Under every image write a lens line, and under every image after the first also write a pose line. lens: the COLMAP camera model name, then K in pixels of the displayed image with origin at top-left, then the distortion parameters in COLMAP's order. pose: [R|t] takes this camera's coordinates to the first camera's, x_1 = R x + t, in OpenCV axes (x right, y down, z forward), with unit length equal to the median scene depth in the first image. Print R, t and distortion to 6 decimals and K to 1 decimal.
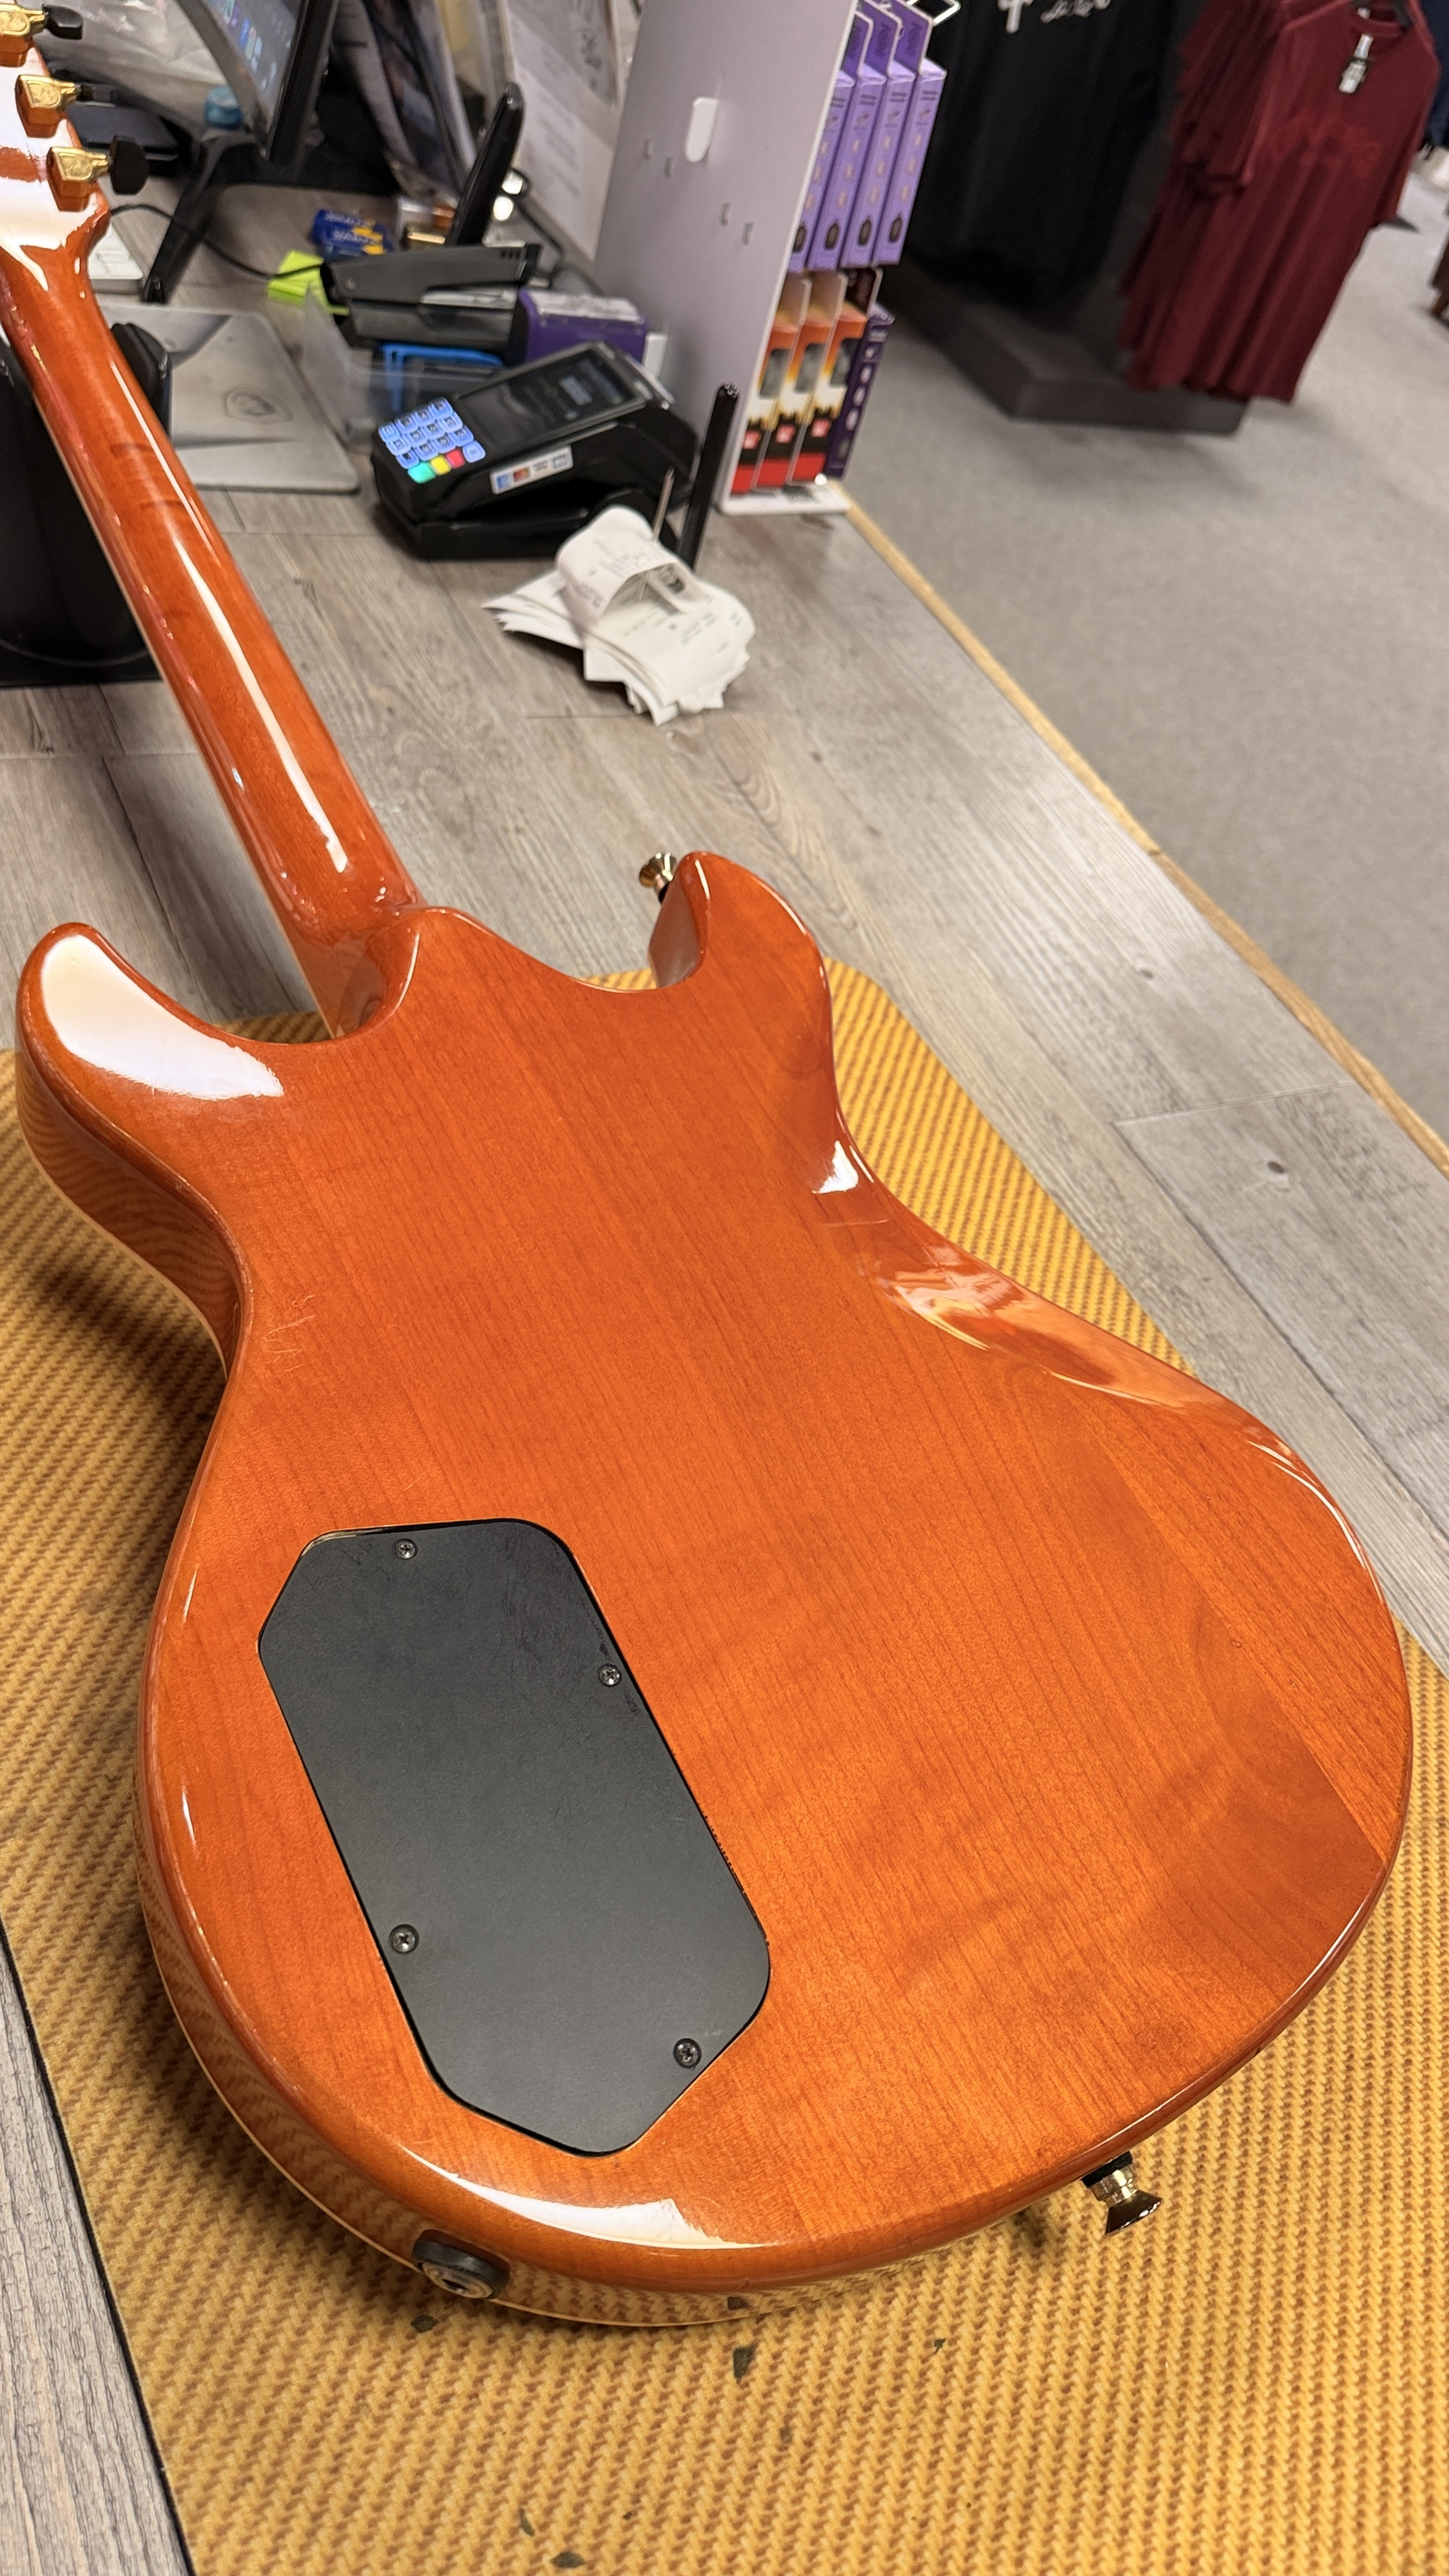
lens RADIAL K [[1752.6, 0, 724.5], [0, 1752.6, 1288.0], [0, 0, 1]] dist [-0.006086, -0.064939]
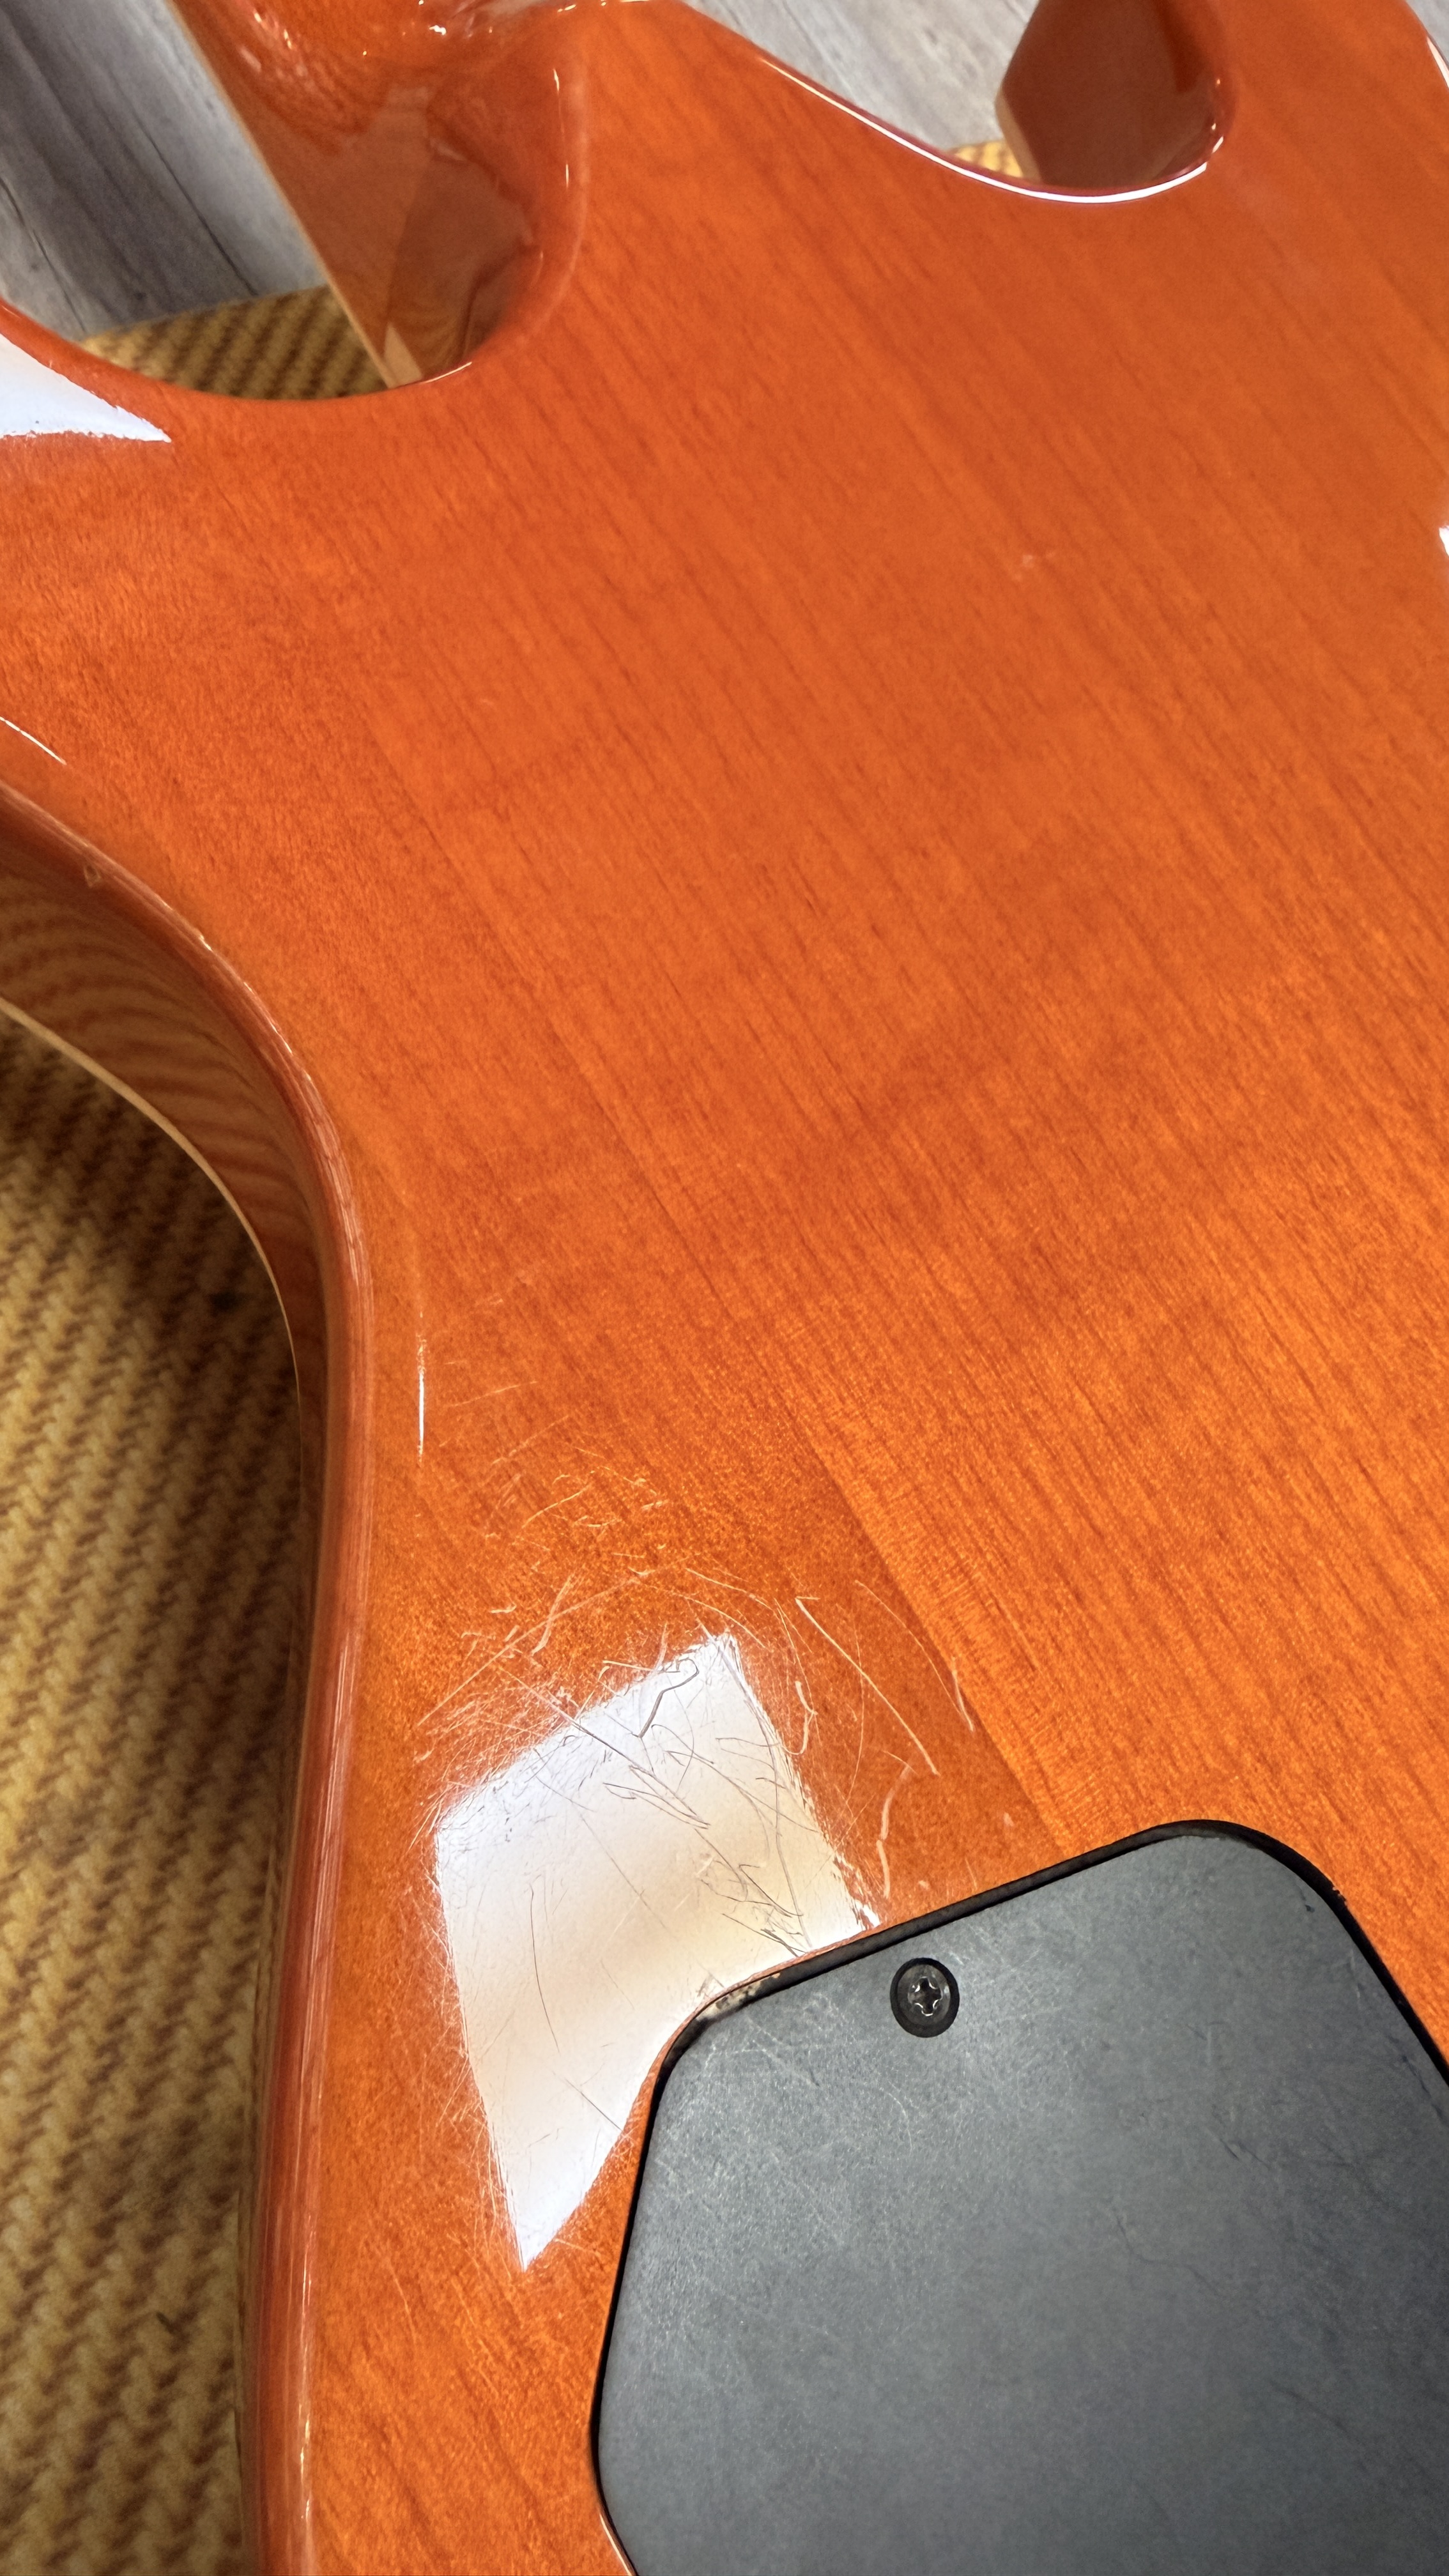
lens RADIAL K [[1795.0, 0, 625.5], [0, 1795.0, 1290.4], [0, 0, 1]] dist [-0.016300, -0.001455]
pose [[0.997349, -0.058126, -0.043766, -0.192372], [0.069552, 0.938273, 0.338830, -0.093618], [0.021370, -0.340976, 0.939829, 0.631332]]
